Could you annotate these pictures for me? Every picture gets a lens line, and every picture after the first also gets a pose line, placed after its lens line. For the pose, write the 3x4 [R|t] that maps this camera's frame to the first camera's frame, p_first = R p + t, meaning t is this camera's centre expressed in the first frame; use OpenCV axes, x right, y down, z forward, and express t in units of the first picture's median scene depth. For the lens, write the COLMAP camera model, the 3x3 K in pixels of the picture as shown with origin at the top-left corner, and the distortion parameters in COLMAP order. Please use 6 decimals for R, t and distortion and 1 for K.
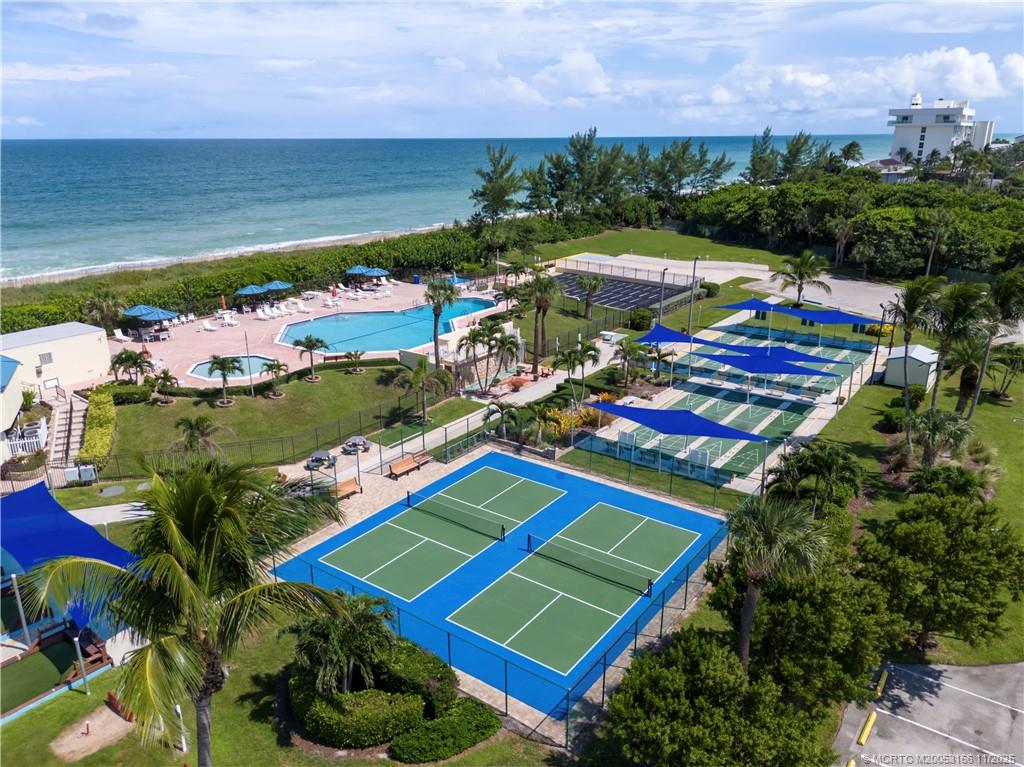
lens RADIAL K [[764.1, 0, 512.0], [0, 764.1, 383.5], [0, 0, 1]] dist [0.034007, -0.001792]
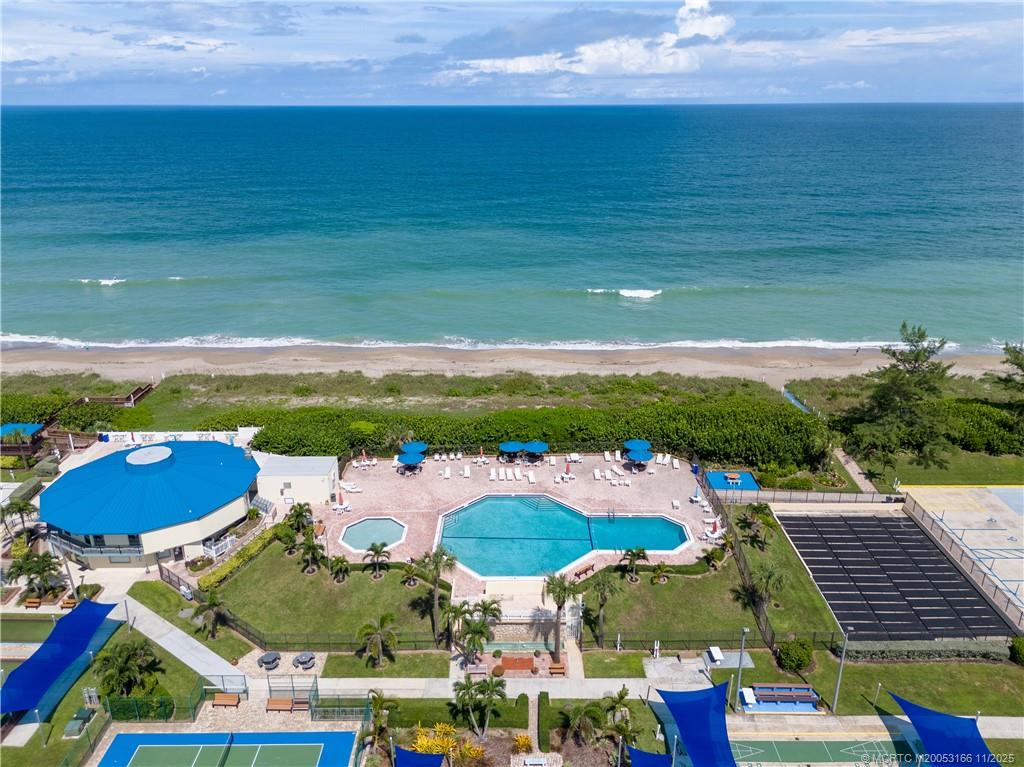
lens RADIAL K [[764.1, 0, 512.0], [0, 764.1, 383.5], [0, 0, 1]] dist [0.034007, -0.001792]
pose [[0.580185, 0.284190, -0.763297, 0.816521], [-0.246265, 0.954498, 0.168191, -0.637139], [0.776363, 0.090391, 0.623771, 0.412009]]
